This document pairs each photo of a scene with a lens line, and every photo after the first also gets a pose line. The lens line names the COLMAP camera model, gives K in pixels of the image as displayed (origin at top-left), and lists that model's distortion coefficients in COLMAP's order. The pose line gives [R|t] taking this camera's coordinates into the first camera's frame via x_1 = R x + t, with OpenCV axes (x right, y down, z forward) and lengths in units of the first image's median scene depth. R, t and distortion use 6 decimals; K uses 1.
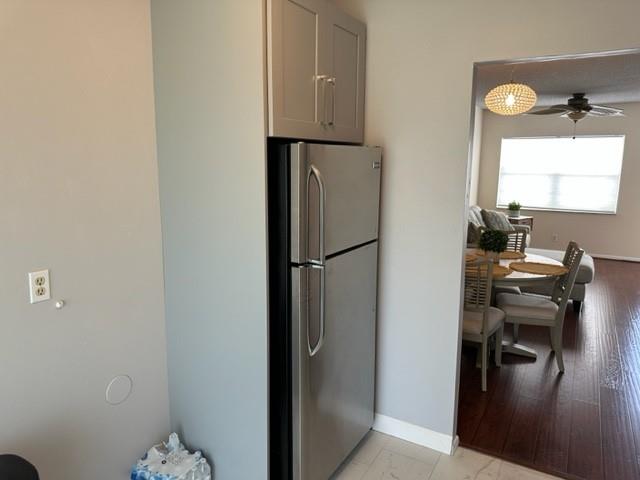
lens RADIAL K [[448.3, 0, 317.3], [0, 448.3, 238.5], [0, 0, 1]] dist [-0.008148, -0.006018]
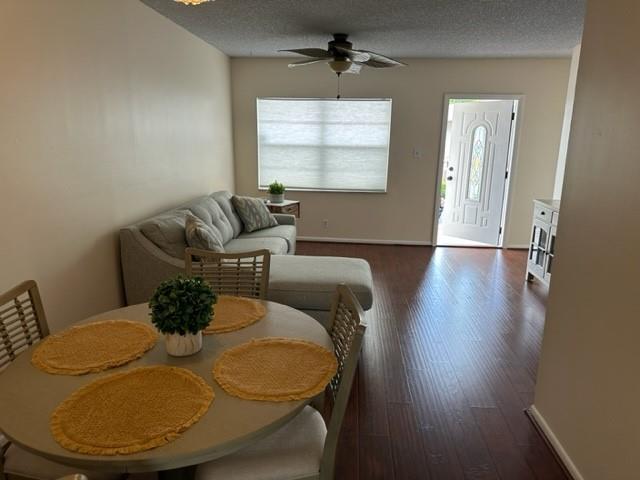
lens RADIAL K [[448.3, 0, 319.9], [0, 448.3, 241.8], [0, 0, 1]] dist [-0.008148, -0.006018]
pose [[0.893720, -0.097506, 0.437901, 0.168950], [0.067340, 0.994193, 0.083939, -0.042417], [-0.443542, -0.045529, 0.895096, 0.286678]]
